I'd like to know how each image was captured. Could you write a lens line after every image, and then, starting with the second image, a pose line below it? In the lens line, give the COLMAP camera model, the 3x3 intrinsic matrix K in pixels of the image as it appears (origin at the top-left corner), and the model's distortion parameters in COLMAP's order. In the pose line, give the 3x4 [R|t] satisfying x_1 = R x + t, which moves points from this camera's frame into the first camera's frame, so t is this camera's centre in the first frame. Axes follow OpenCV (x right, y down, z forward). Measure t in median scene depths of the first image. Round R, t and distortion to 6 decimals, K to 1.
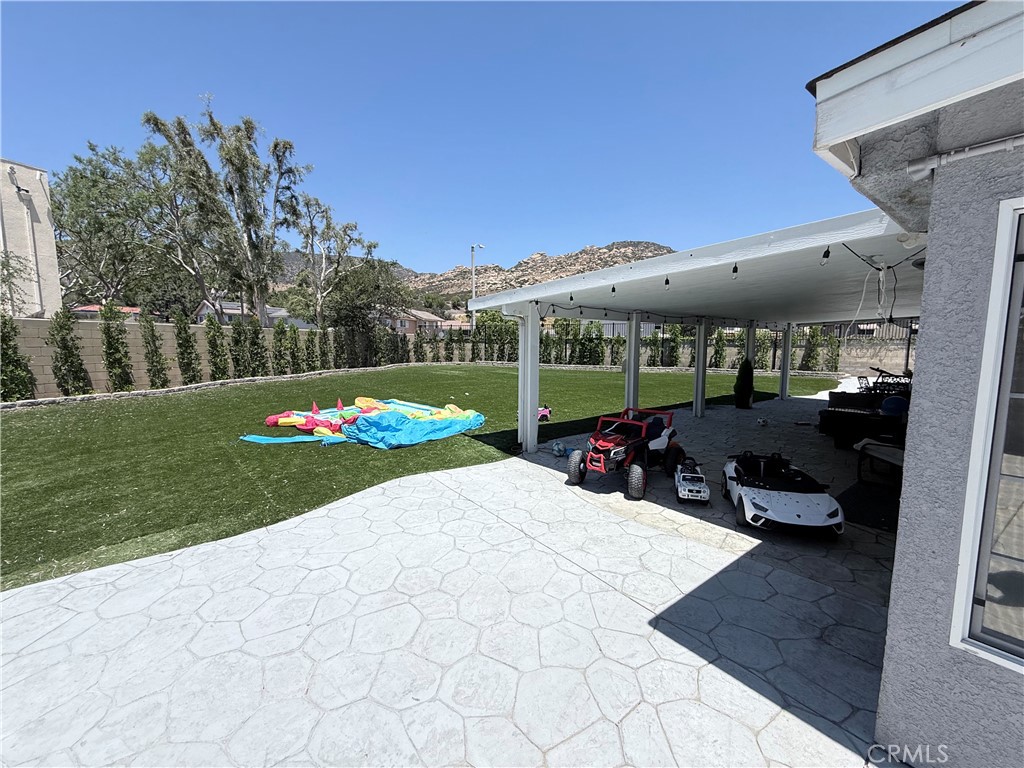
lens RADIAL K [[408.4, 0, 512.1], [0, 408.4, 386.1], [0, 0, 1]] dist [-0.007162, -0.000500]
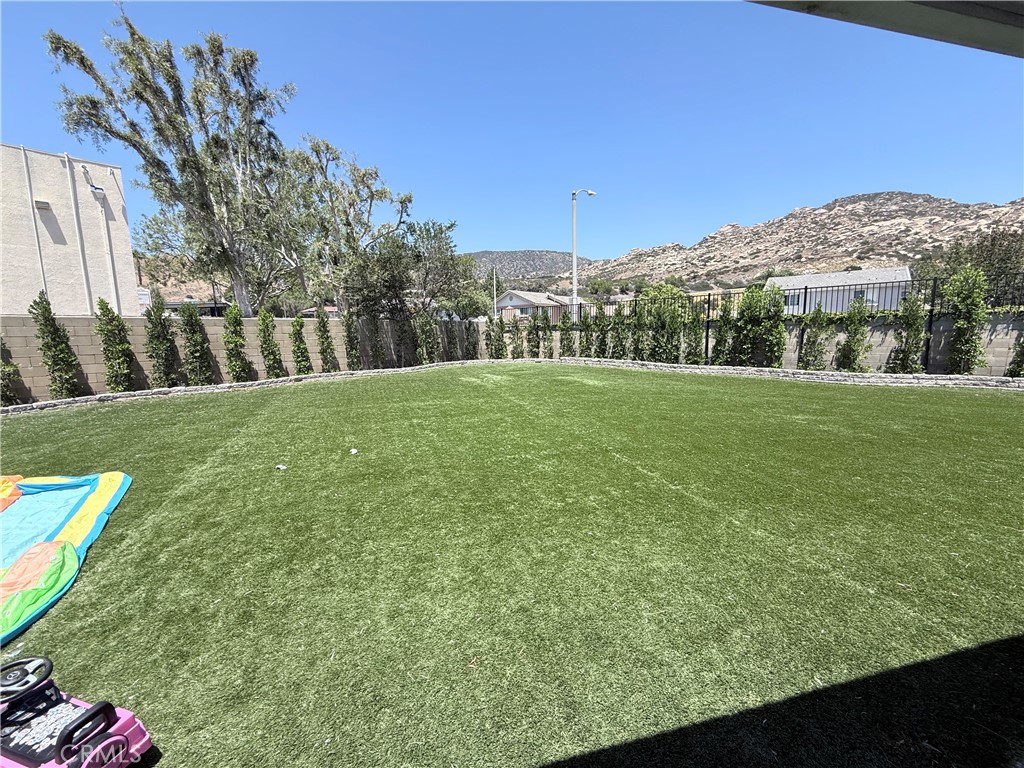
lens RADIAL K [[408.4, 0, 511.8], [0, 408.4, 385.7], [0, 0, 1]] dist [-0.007162, -0.000500]
pose [[0.913364, 0.031653, -0.405912, 0.116144], [-0.020515, 0.999285, 0.031763, -0.035946], [0.406627, -0.020684, 0.913360, 0.361107]]
